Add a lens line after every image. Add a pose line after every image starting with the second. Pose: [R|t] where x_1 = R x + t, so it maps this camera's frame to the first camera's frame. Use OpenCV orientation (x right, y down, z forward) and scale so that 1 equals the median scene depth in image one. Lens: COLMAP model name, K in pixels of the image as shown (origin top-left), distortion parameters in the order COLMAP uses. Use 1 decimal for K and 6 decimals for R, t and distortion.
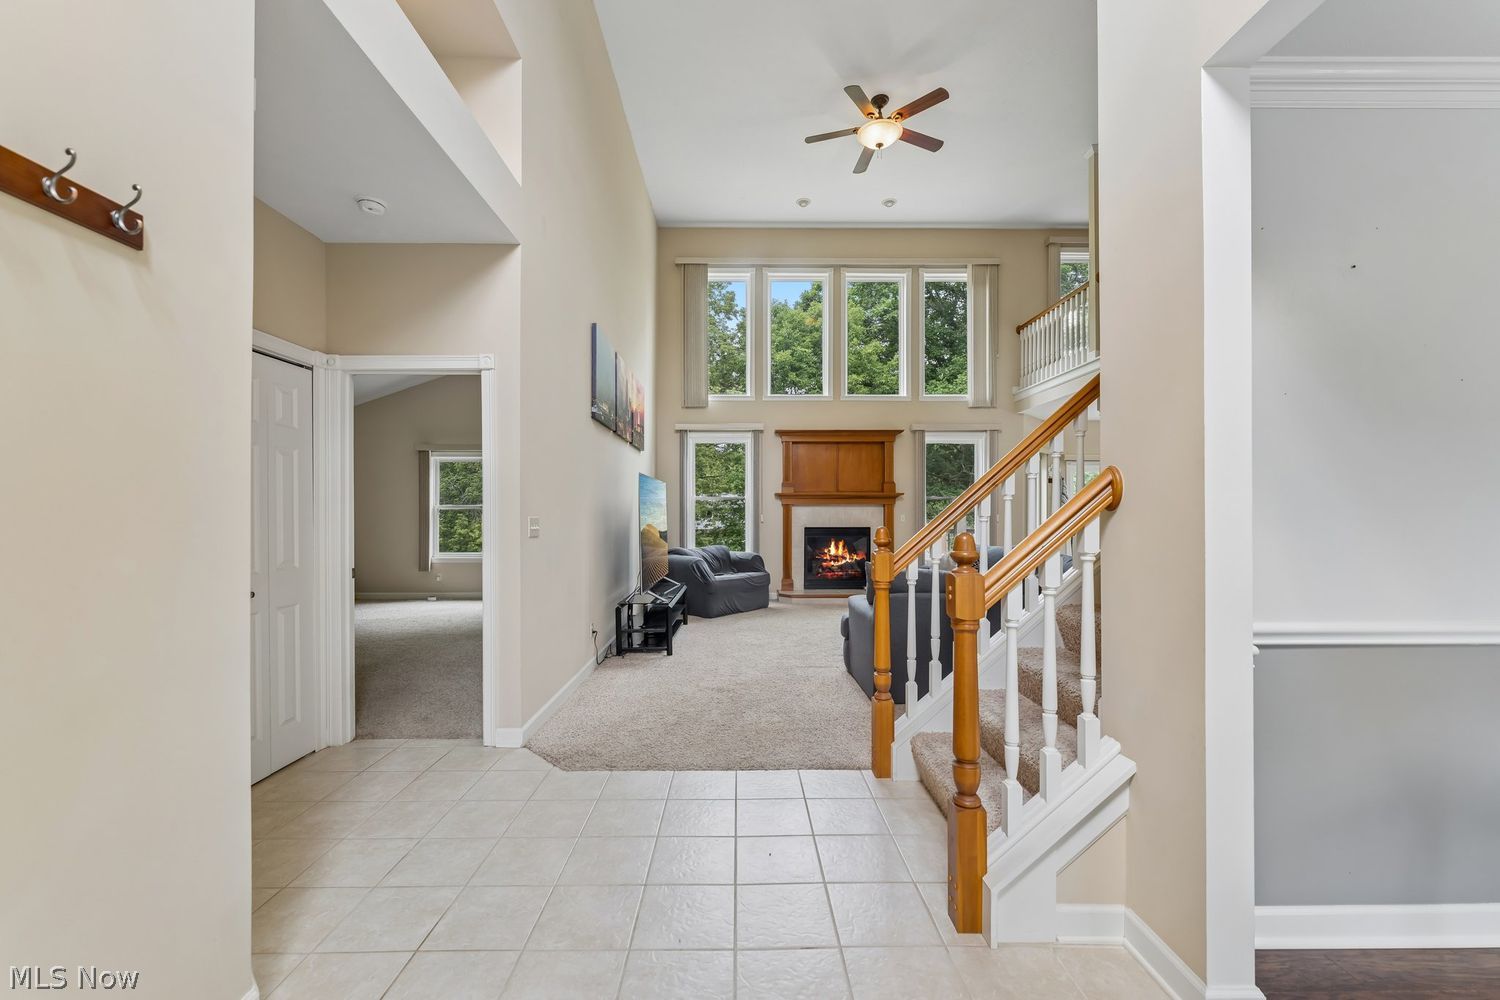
lens RADIAL K [[608.3, 0, 743.9], [0, 608.3, 525.2], [0, 0, 1]] dist [0.002057, -0.000070]
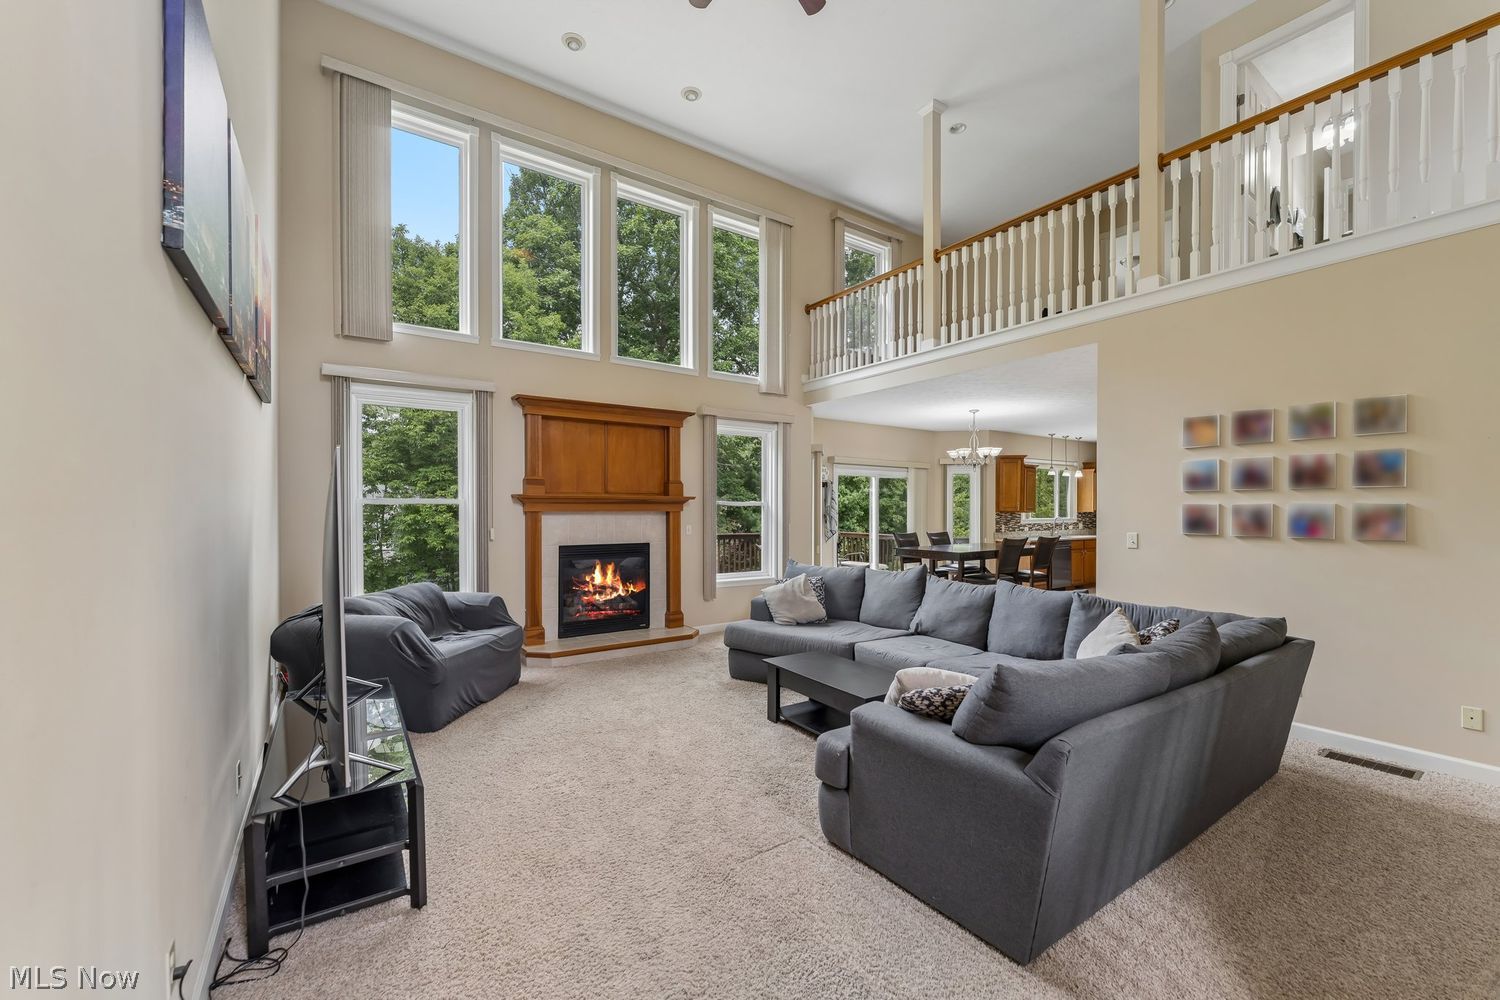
lens RADIAL K [[608.3, 0, 743.1], [0, 608.3, 518.4], [0, 0, 1]] dist [0.002057, -0.000070]
pose [[0.830445, -0.005482, 0.557074, -0.103386], [0.008790, 0.999956, -0.003263, -0.023282], [-0.557032, 0.007607, 0.830456, 0.338715]]
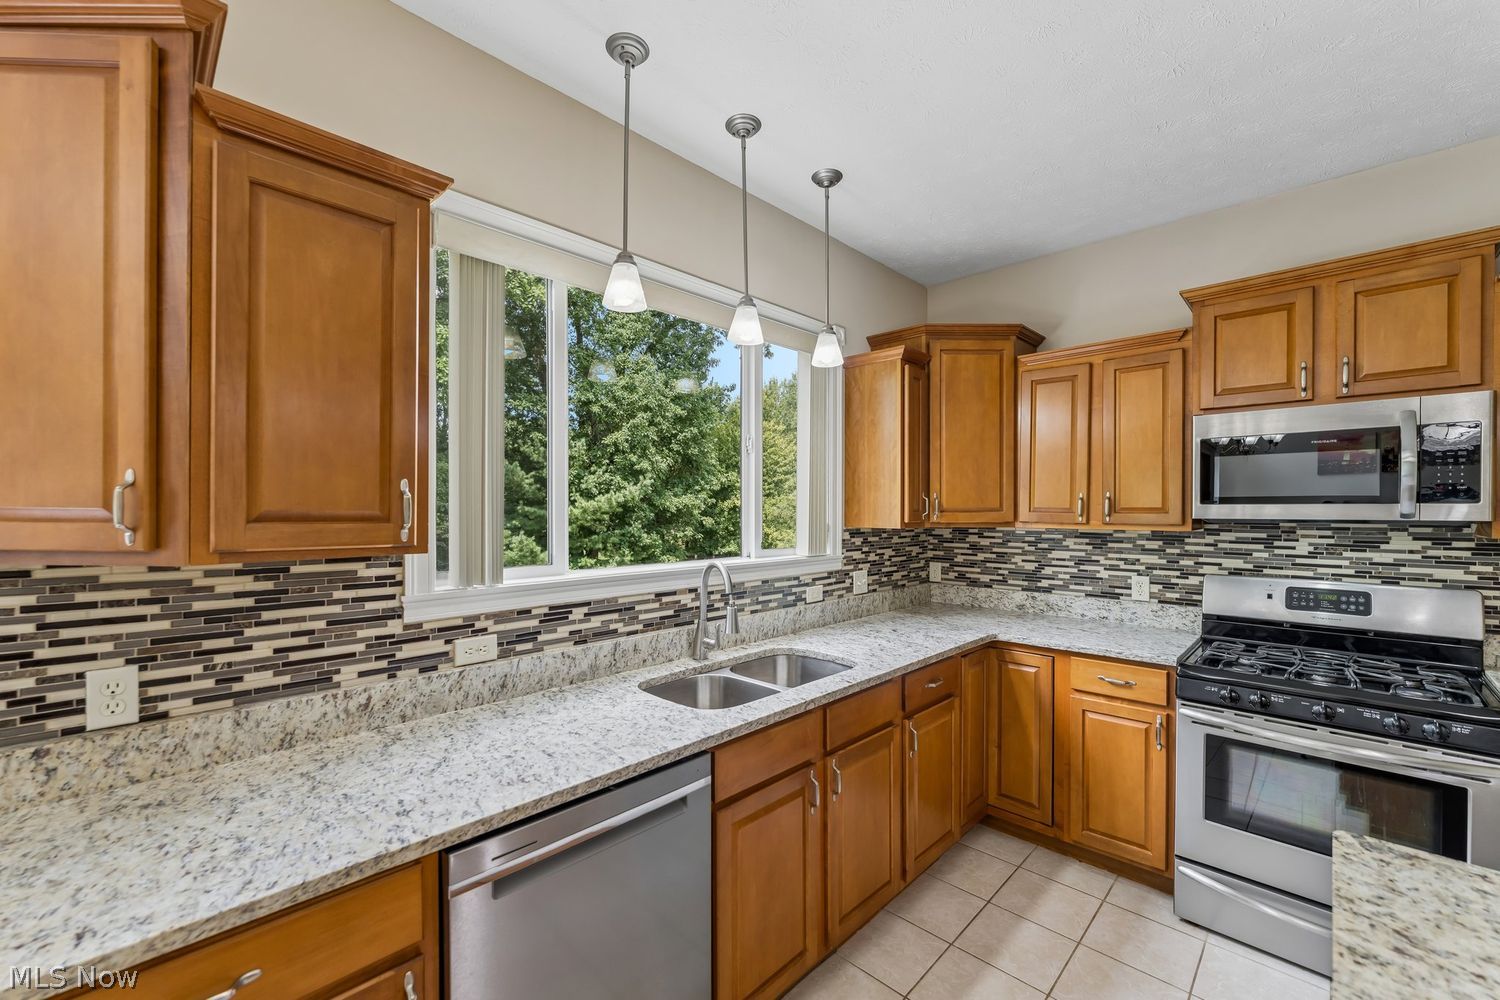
lens RADIAL K [[608.3, 0, 748.2], [0, 608.3, 511.1], [0, 0, 1]] dist [0.002057, -0.000070]
pose [[0.711569, -0.000678, 0.702616, 0.956799], [0.007931, 0.999944, -0.007067, -0.042164], [-0.702571, 0.010601, 0.711534, 0.828667]]
